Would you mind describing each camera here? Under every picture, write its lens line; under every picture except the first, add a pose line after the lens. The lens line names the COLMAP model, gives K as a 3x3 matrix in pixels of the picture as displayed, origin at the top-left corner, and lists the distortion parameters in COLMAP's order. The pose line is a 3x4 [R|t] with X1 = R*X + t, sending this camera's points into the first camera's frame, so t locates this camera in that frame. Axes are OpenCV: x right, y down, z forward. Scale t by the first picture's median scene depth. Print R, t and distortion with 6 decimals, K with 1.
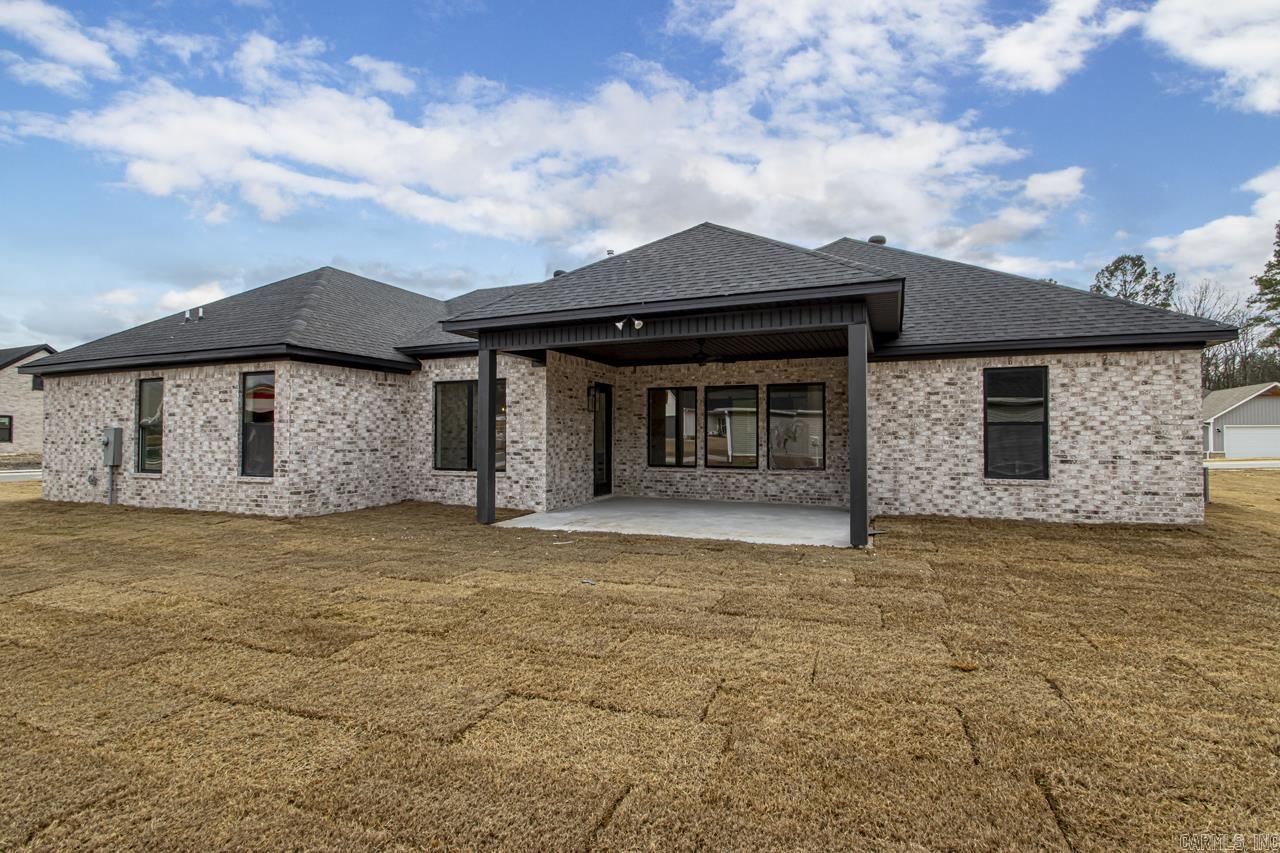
lens RADIAL K [[617.7, 0, 643.8], [0, 617.7, 430.0], [0, 0, 1]] dist [0.017828, -0.005959]
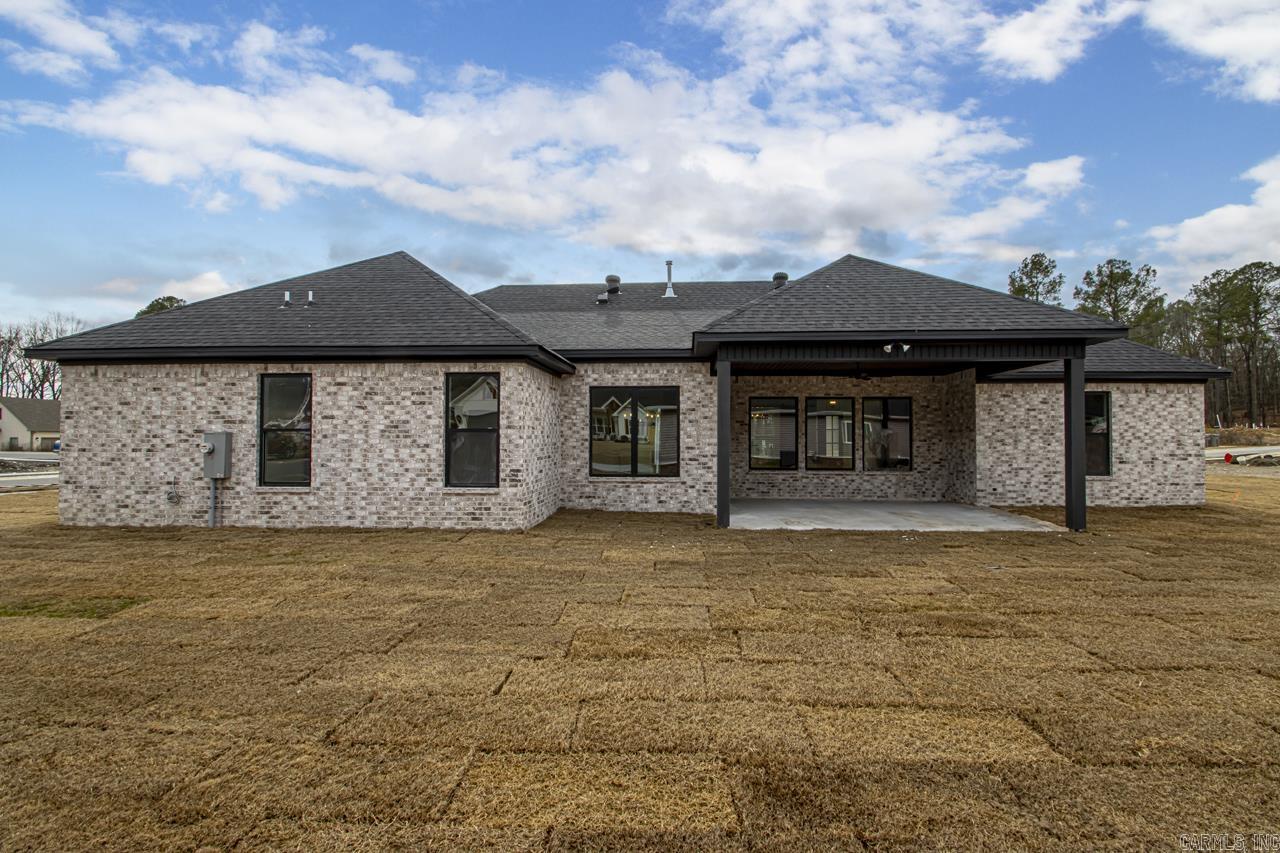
lens RADIAL K [[617.7, 0, 652.9], [0, 617.7, 426.5], [0, 0, 1]] dist [0.017828, -0.005959]
pose [[0.942099, 0.008623, 0.335225, -0.643835], [-0.006829, 0.999955, -0.006529, -0.009920], [-0.335266, 0.003862, 0.942115, 0.049819]]
